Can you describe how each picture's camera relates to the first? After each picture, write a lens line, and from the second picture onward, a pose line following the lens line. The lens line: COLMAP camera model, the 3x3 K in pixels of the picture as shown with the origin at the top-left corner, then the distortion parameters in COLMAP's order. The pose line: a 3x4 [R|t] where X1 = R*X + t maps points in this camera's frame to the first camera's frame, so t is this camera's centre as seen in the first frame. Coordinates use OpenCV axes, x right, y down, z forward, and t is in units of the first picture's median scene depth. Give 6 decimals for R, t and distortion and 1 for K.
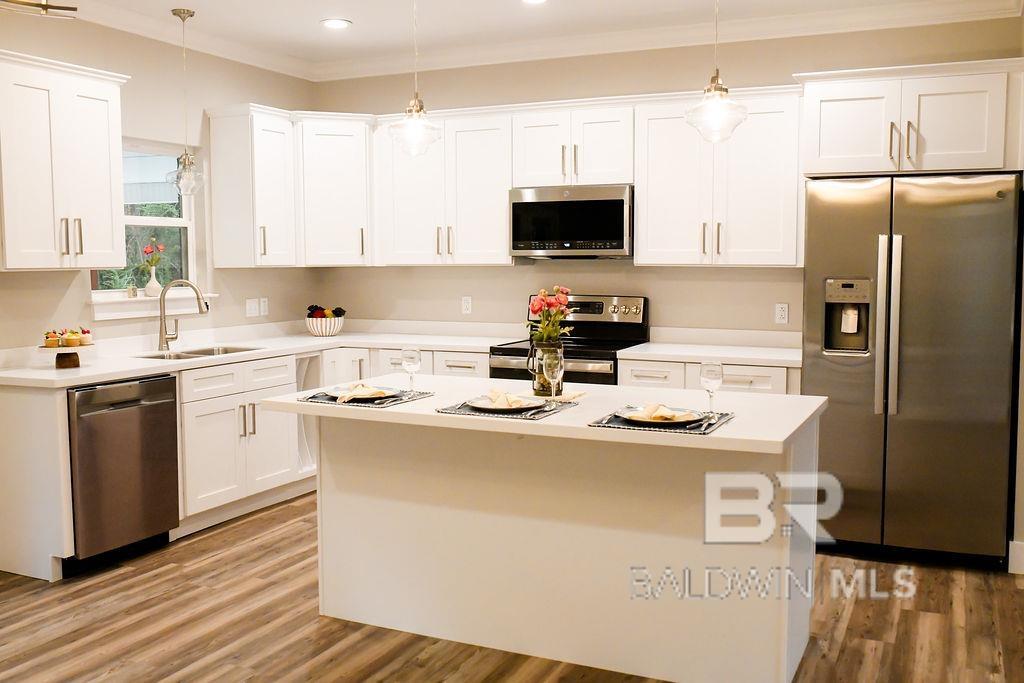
lens RADIAL K [[971.0, 0, 521.0], [0, 971.0, 339.3], [0, 0, 1]] dist [-0.033107, 0.000000]
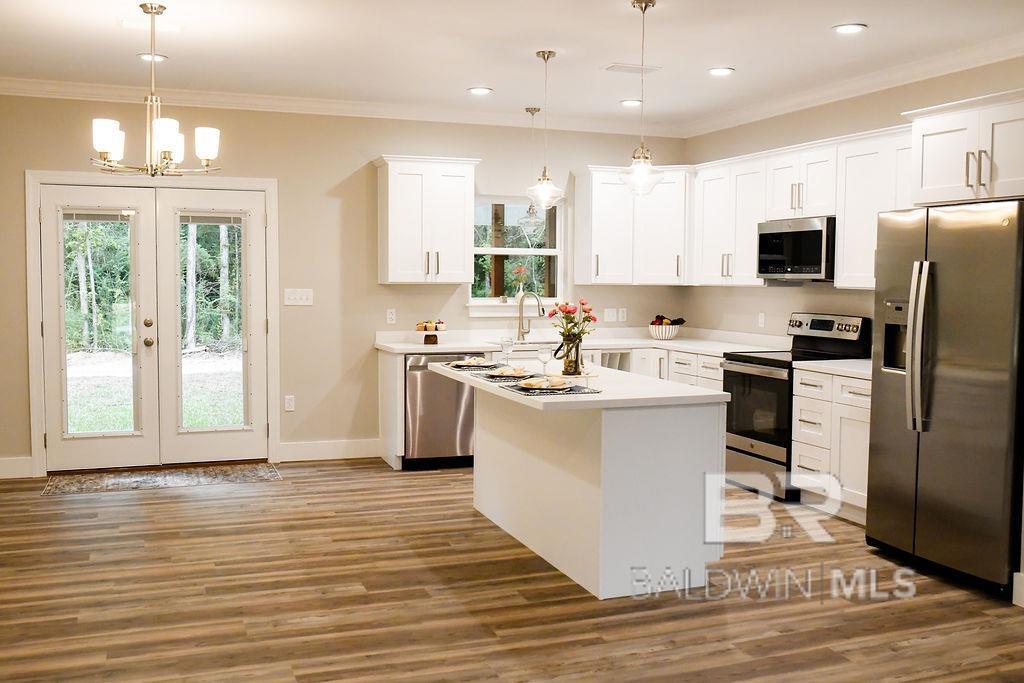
lens RADIAL K [[971.0, 0, 516.7], [0, 971.0, 344.1], [0, 0, 1]] dist [-0.033107, 0.000000]
pose [[0.714679, 0.057179, -0.697112, 0.648578], [-0.068516, 0.997583, 0.011582, 0.000796], [0.696089, 0.039486, 0.716869, -0.055754]]
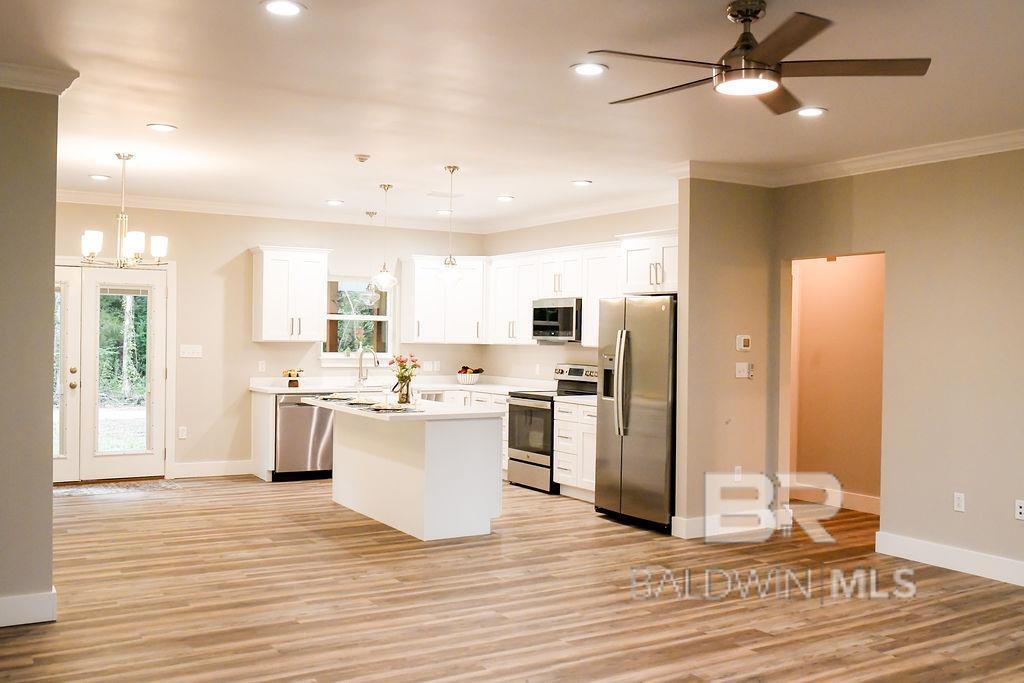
lens RADIAL K [[971.0, 0, 508.9], [0, 971.0, 340.8], [0, 0, 1]] dist [-0.033107, 0.000000]
pose [[0.830390, 0.018696, -0.556868, 0.949720], [-0.064684, 0.995914, -0.063019, 0.026839], [0.553415, 0.088350, 0.828207, -0.444107]]
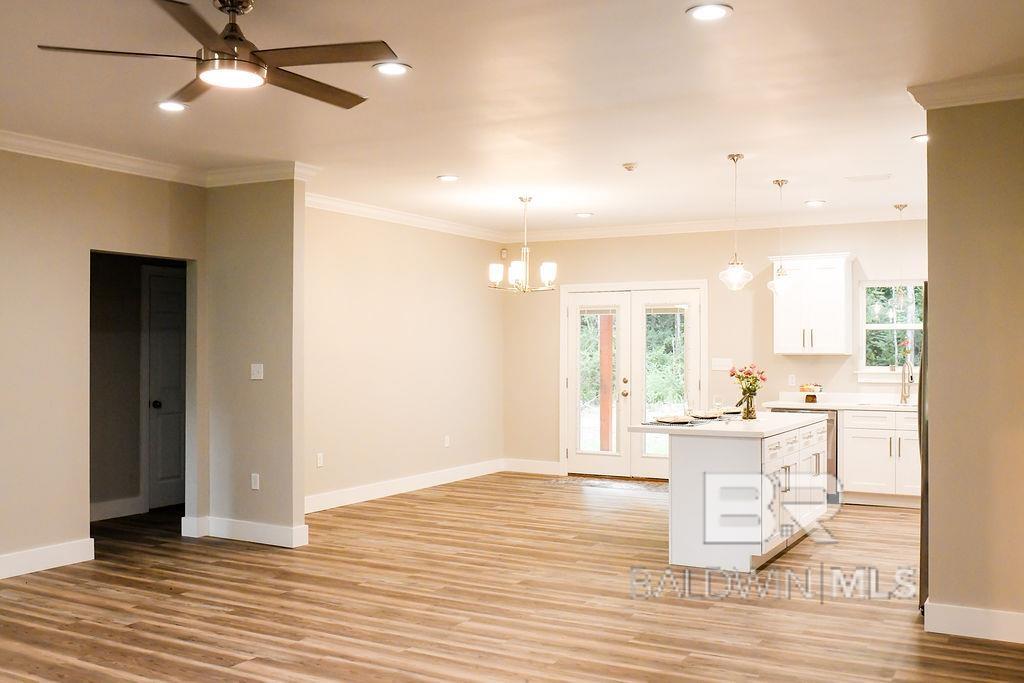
lens RADIAL K [[971.0, 0, 516.2], [0, 971.0, 337.1], [0, 0, 1]] dist [-0.033107, 0.000000]
pose [[-0.085075, -0.009174, -0.996332, 1.354701], [-0.084494, 0.996422, -0.001960, -0.043258], [0.992786, 0.084017, -0.085546, 0.466246]]
